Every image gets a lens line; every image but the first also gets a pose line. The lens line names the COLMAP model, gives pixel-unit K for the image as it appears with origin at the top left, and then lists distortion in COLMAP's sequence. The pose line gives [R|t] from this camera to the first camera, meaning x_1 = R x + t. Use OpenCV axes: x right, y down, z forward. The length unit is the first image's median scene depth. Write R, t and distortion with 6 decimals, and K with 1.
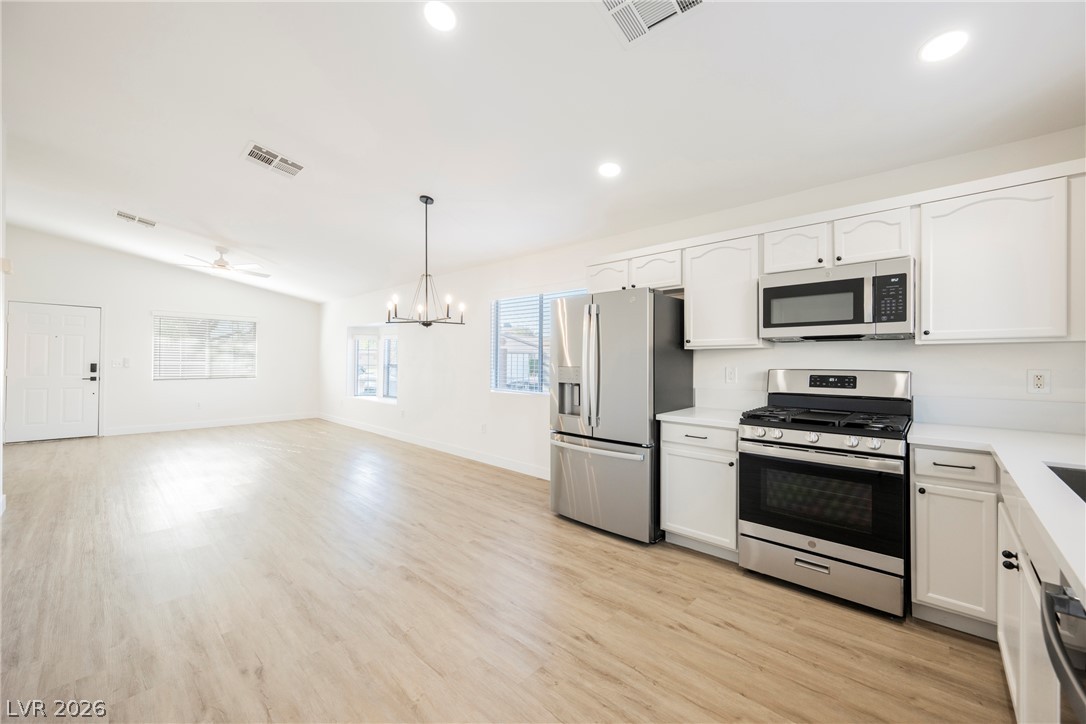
lens RADIAL K [[422.4, 0, 547.2], [0, 422.4, 360.6], [0, 0, 1]] dist [-0.003140, -0.000479]
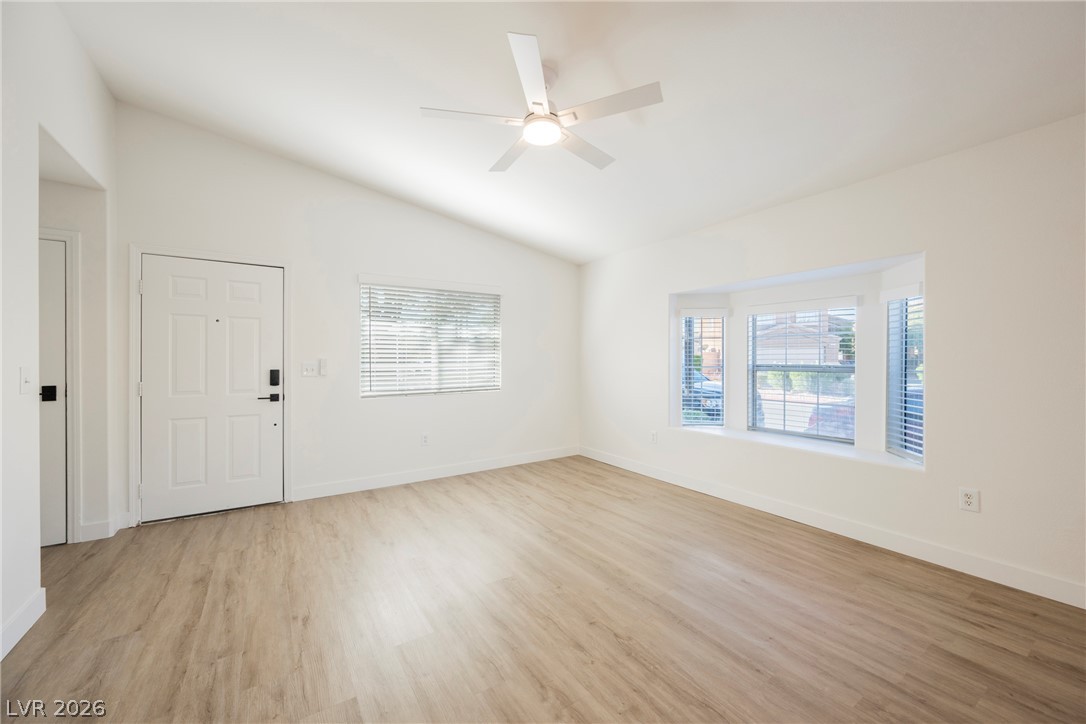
lens RADIAL K [[422.4, 0, 543.9], [0, 422.4, 360.9], [0, 0, 1]] dist [-0.003140, -0.000479]
pose [[0.972370, -0.010770, -0.233198, -2.056569], [0.013084, 0.999879, 0.008376, -0.015346], [0.233079, -0.011196, 0.972393, 1.850032]]
